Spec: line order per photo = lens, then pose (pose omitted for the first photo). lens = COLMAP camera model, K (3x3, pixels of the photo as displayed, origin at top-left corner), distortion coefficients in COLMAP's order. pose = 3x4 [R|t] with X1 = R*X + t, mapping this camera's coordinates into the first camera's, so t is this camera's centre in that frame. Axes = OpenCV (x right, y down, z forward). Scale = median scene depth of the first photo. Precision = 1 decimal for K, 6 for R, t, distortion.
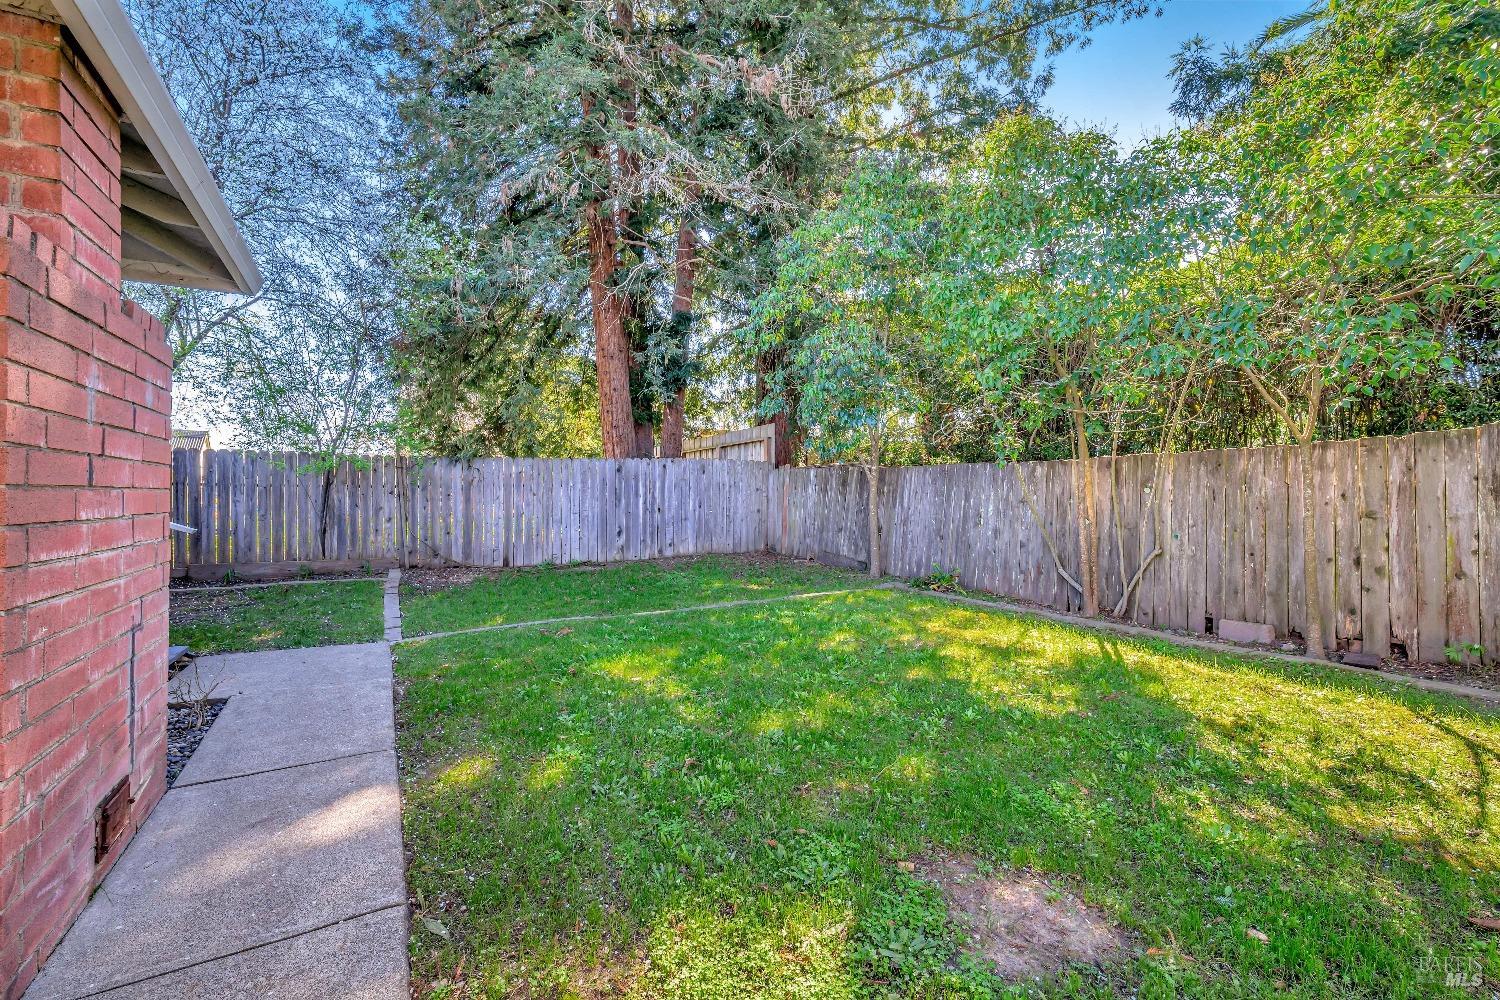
lens RADIAL K [[653.1, 0, 752.6], [0, 653.1, 496.5], [0, 0, 1]] dist [-0.009171, 0.000048]
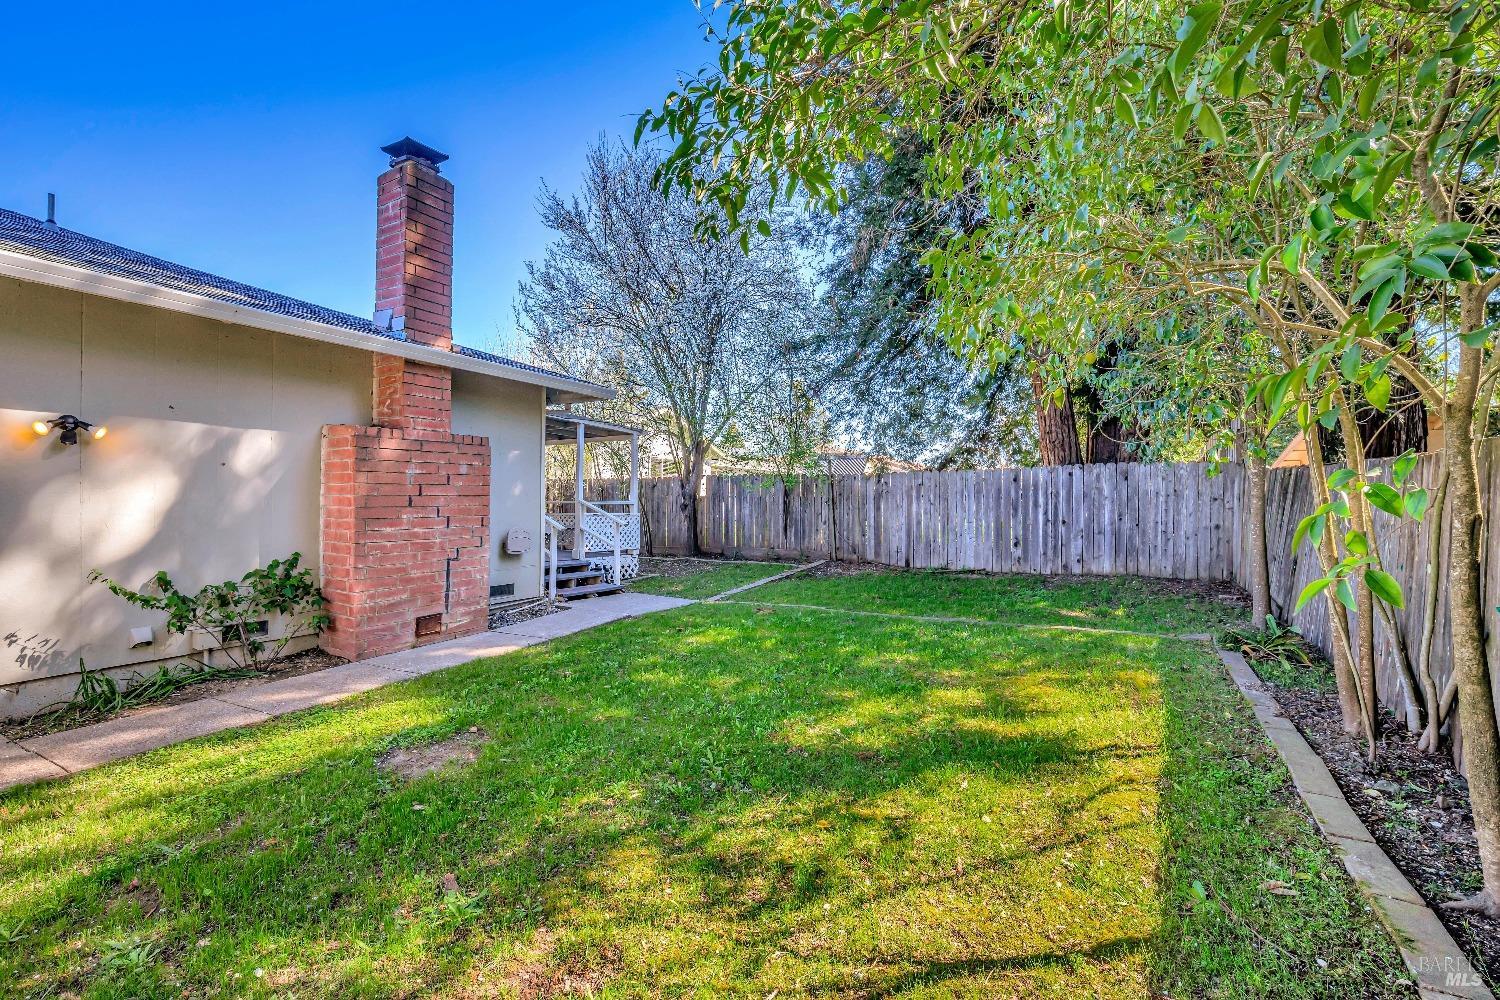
lens RADIAL K [[653.1, 0, 753.9], [0, 653.1, 496.3], [0, 0, 1]] dist [-0.009171, 0.000048]
pose [[0.544265, 0.002186, -0.838911, 0.520487], [-0.007081, 0.999973, -0.001988, -0.015042], [0.838884, 0.007022, 0.544266, 0.171361]]
